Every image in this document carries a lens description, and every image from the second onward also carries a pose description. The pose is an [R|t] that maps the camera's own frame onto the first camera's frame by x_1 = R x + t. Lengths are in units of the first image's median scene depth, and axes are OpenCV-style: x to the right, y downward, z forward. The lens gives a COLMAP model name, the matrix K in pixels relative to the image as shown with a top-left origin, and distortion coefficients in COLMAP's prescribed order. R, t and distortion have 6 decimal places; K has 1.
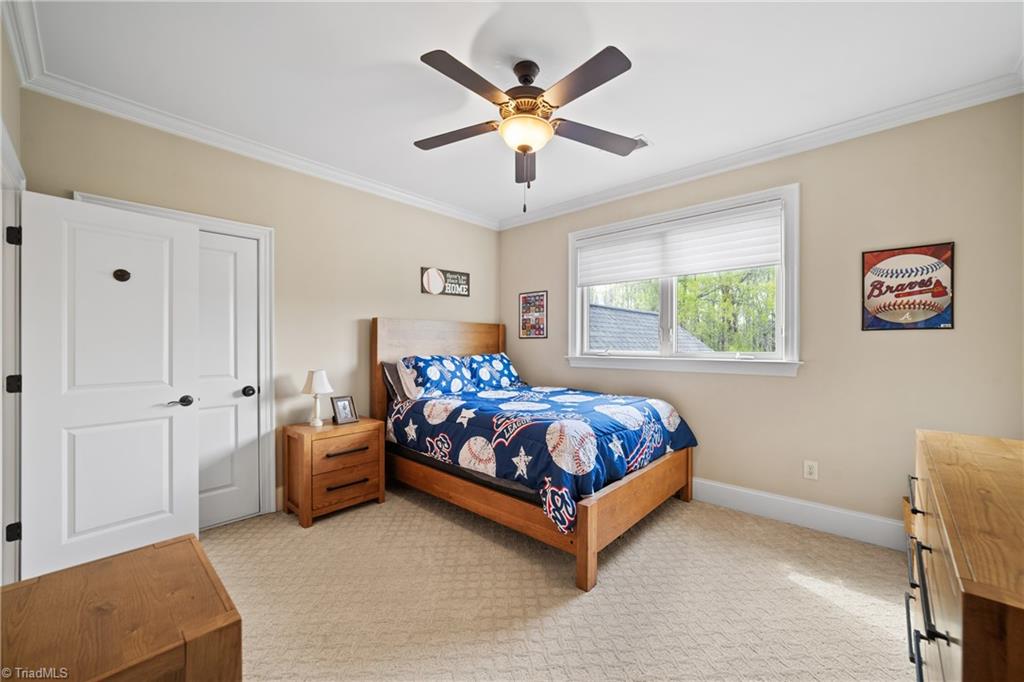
lens RADIAL K [[394.7, 0, 523.4], [0, 394.7, 343.6], [0, 0, 1]] dist [0.002207, 0.000420]
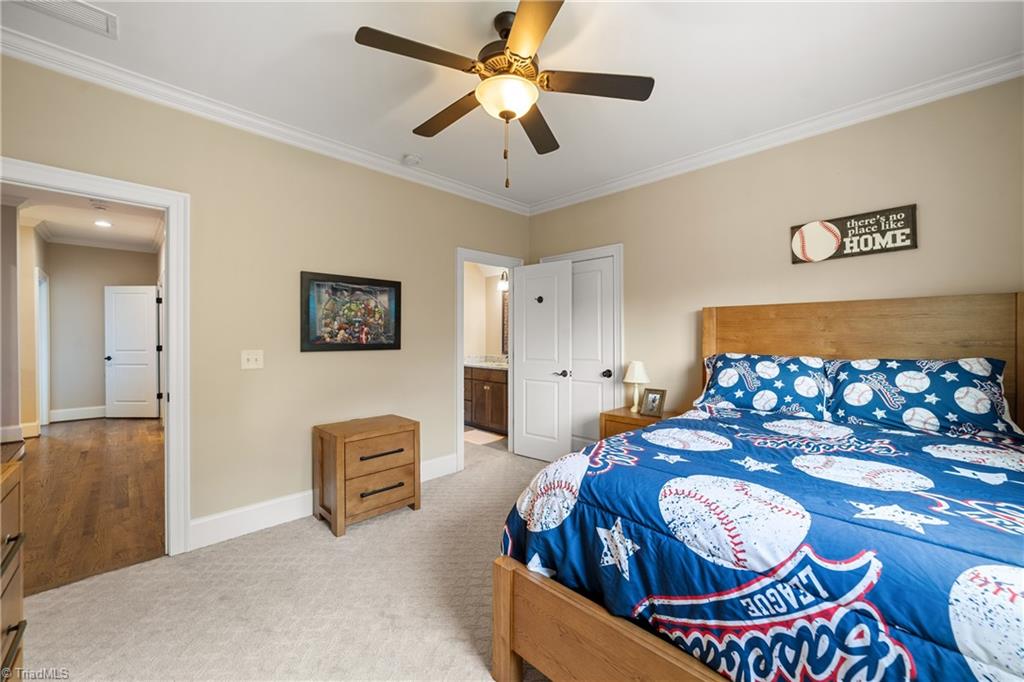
lens RADIAL K [[394.7, 0, 521.1], [0, 394.7, 334.9], [0, 0, 1]] dist [0.002207, 0.000420]
pose [[-0.038183, -0.007128, -0.999245, 0.439507], [-0.002129, 0.999973, -0.007051, 0.001175], [0.999268, 0.001858, -0.038197, 0.537502]]
